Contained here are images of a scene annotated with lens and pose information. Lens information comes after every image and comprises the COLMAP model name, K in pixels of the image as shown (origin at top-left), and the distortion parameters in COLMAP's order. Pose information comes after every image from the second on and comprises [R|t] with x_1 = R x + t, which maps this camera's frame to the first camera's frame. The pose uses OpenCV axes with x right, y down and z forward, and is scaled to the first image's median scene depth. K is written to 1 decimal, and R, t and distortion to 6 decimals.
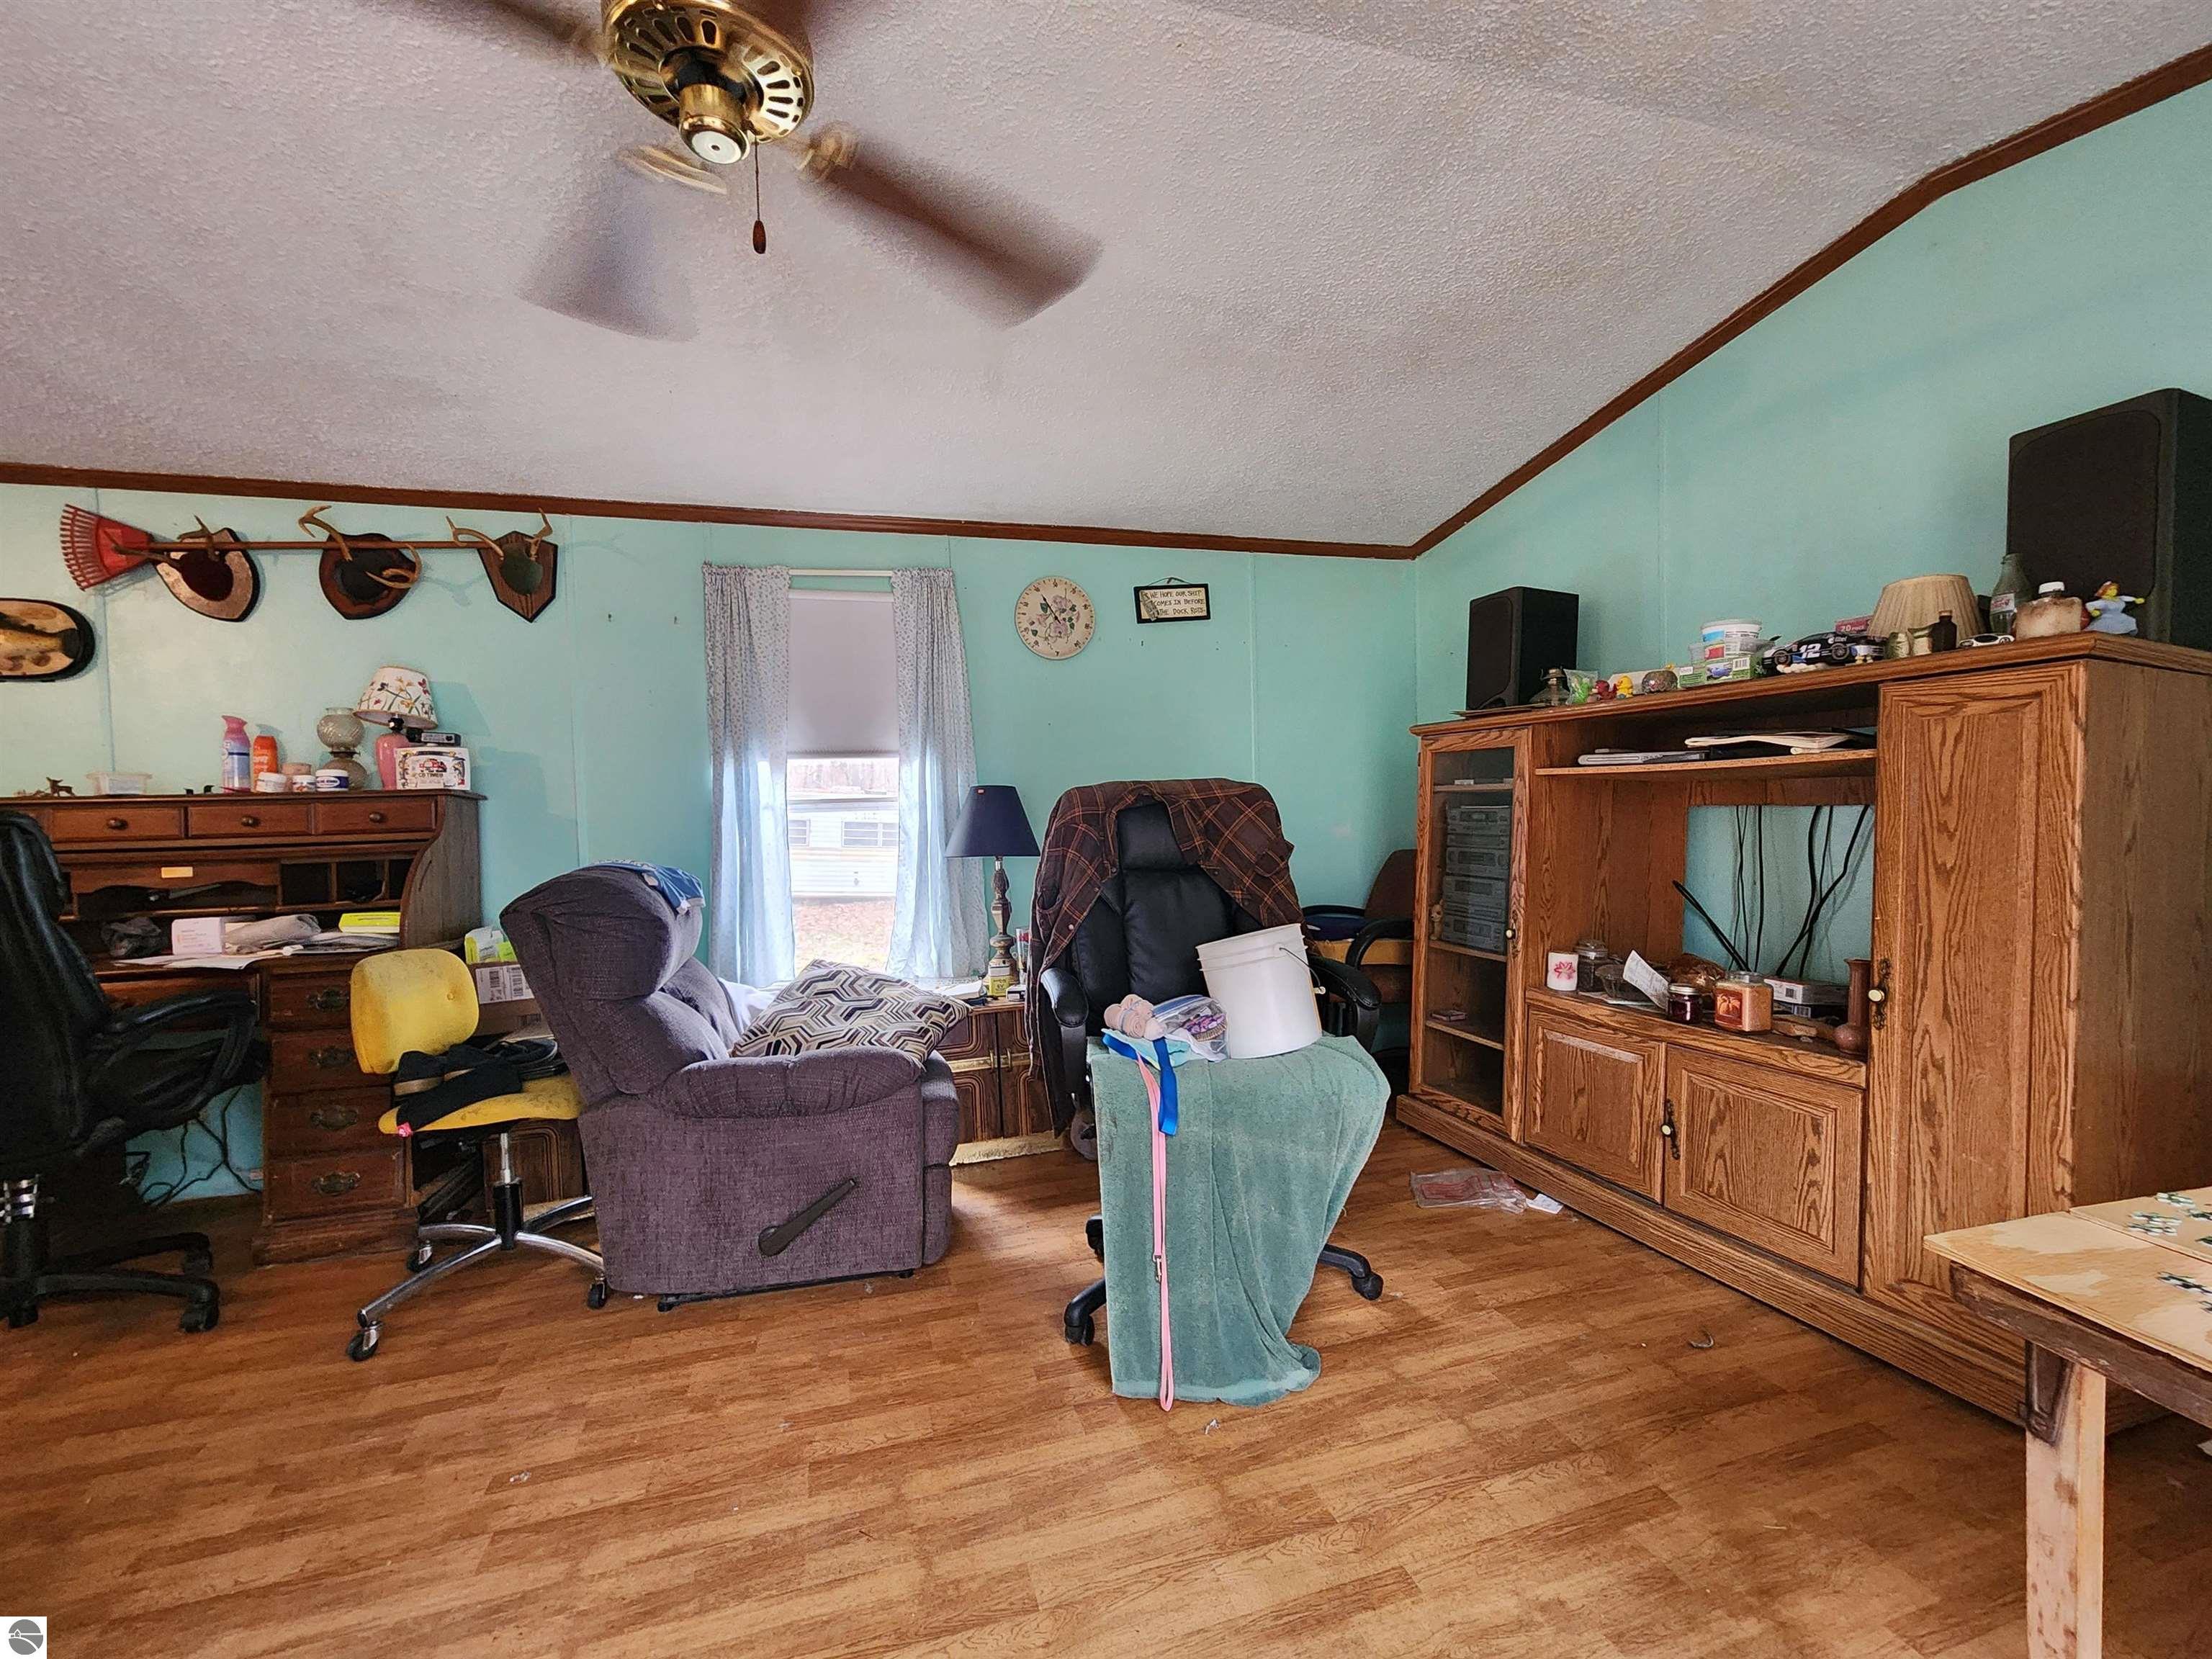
lens RADIAL K [[912.7, 0, 1112.1], [0, 912.7, 830.9], [0, 0, 1]] dist [0.001322, 0.001014]
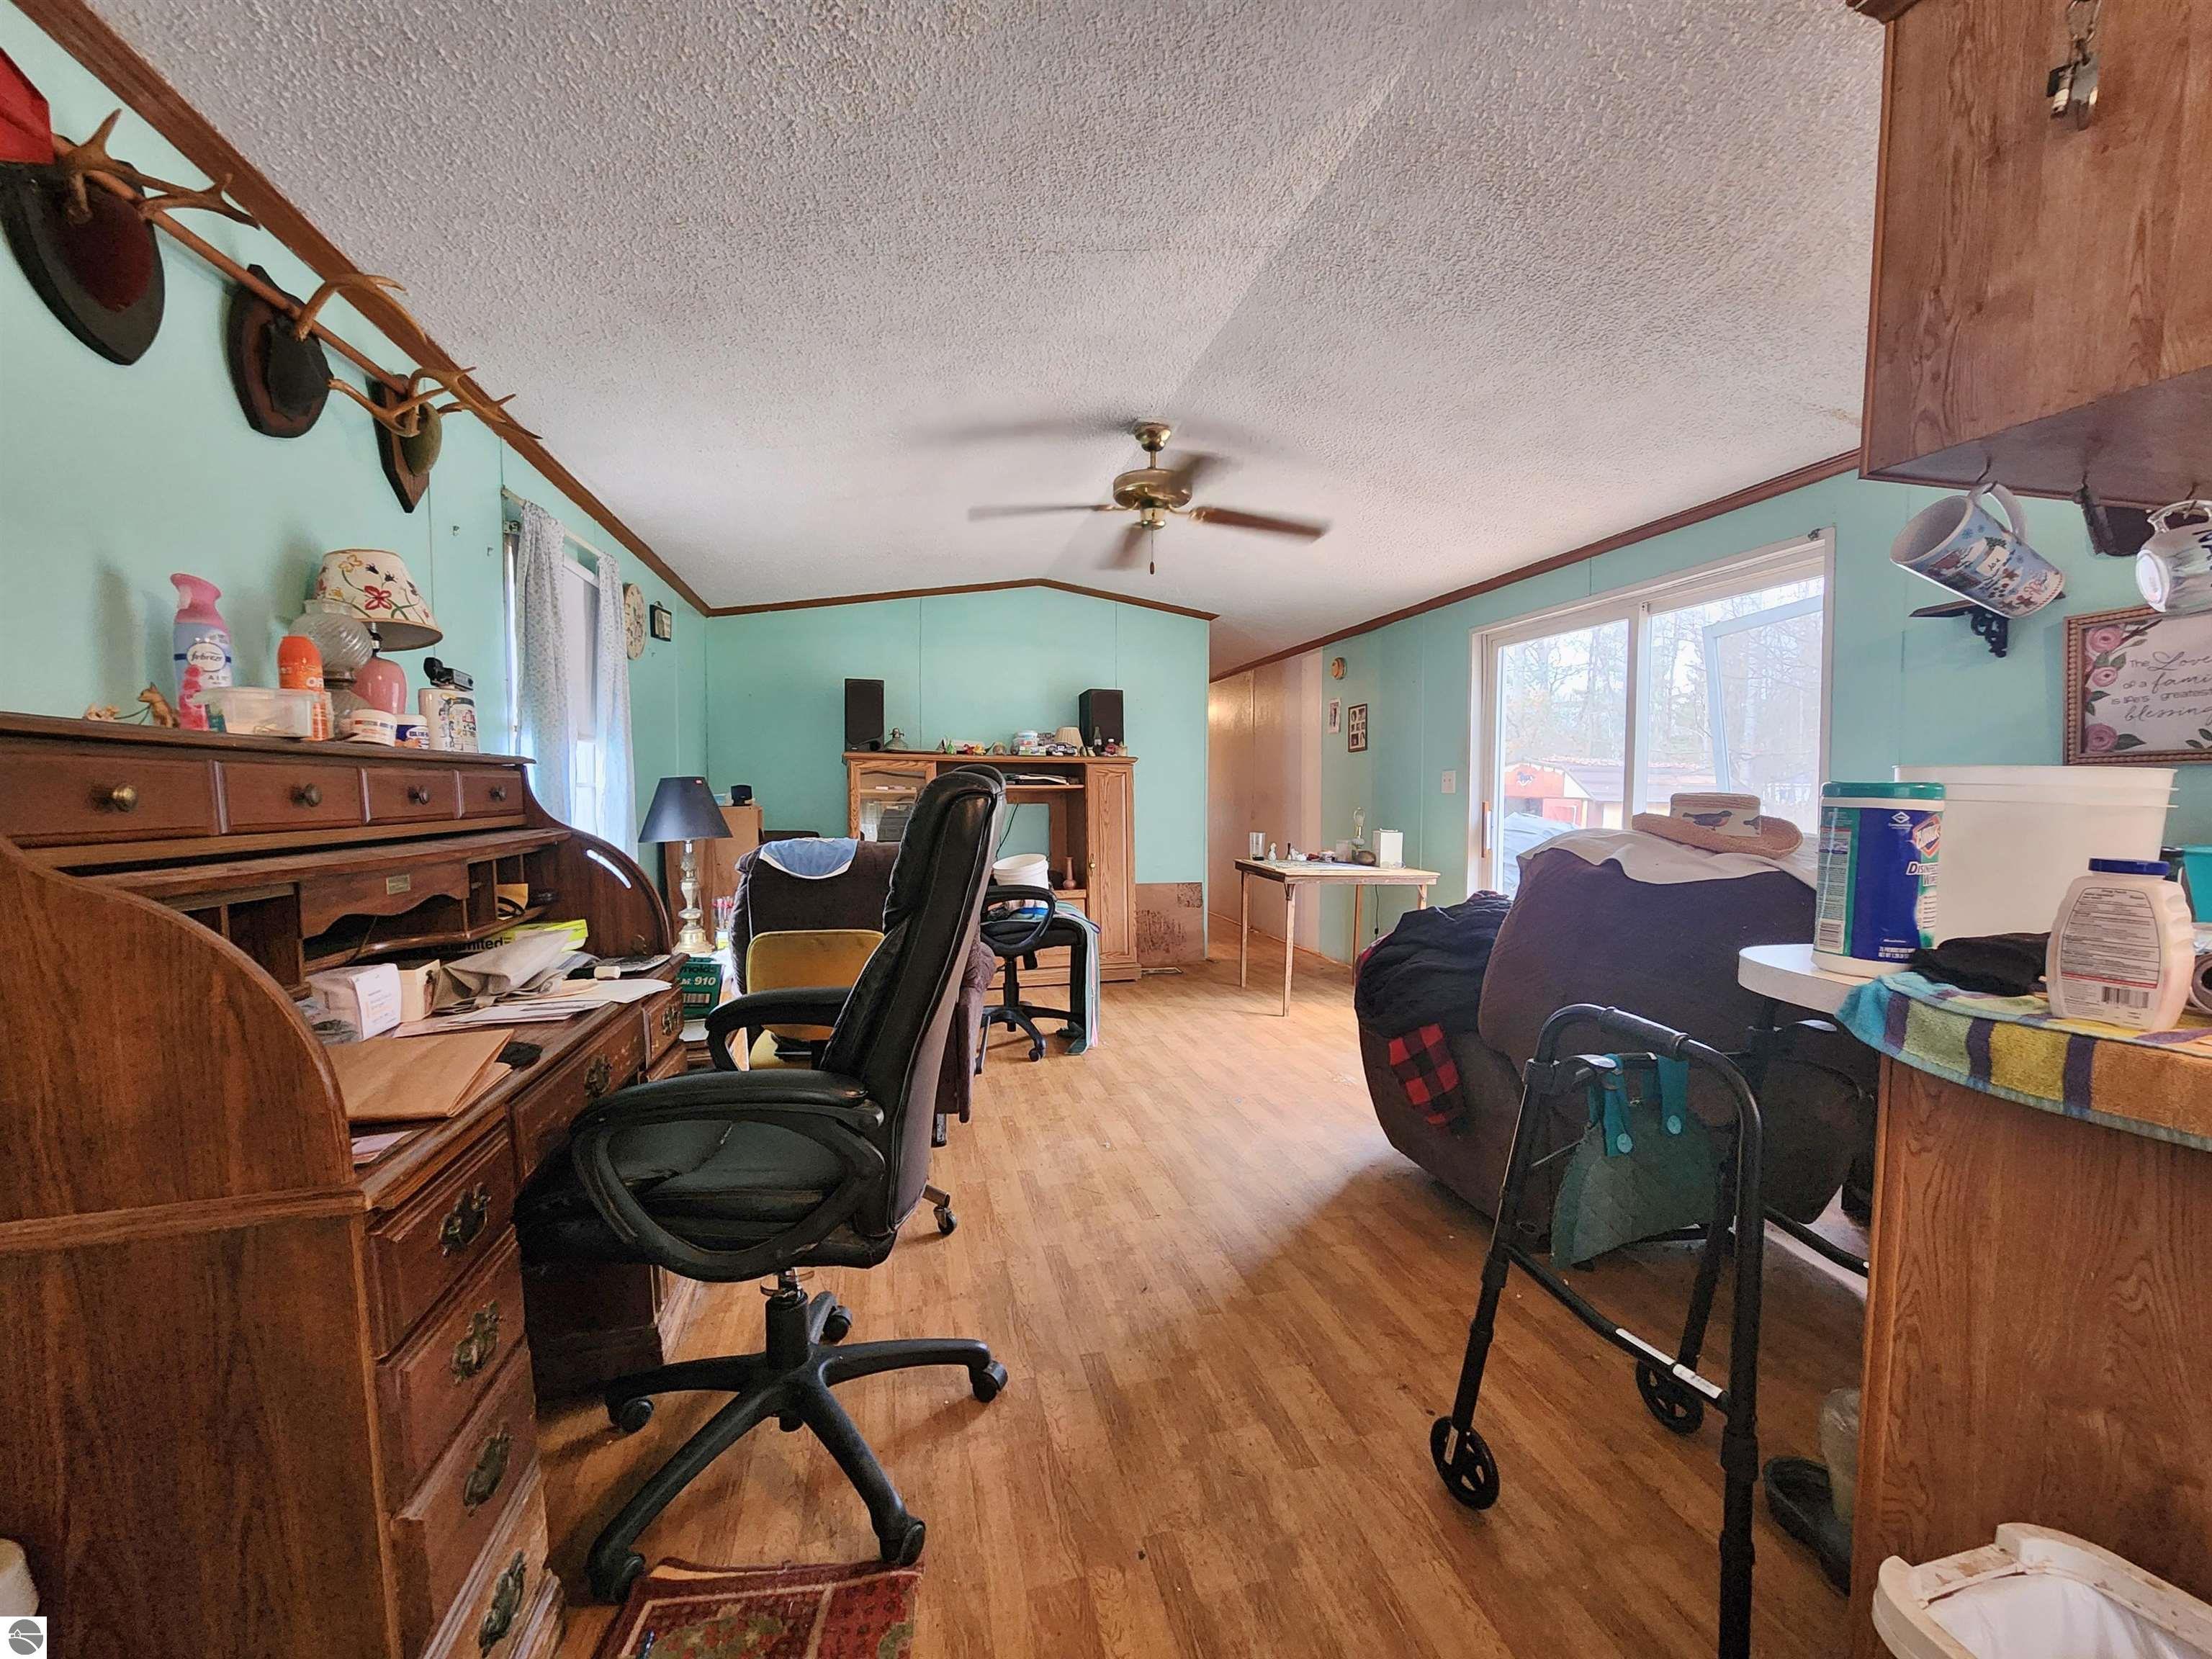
lens RADIAL K [[912.7, 0, 1112.1], [0, 912.7, 830.9], [0, 0, 1]] dist [0.001322, 0.001014]
pose [[0.053344, -0.015241, 0.998460, -2.315040], [0.019961, 0.999700, 0.014194, 0.022152], [-0.998377, 0.019174, 0.053632, 0.796875]]
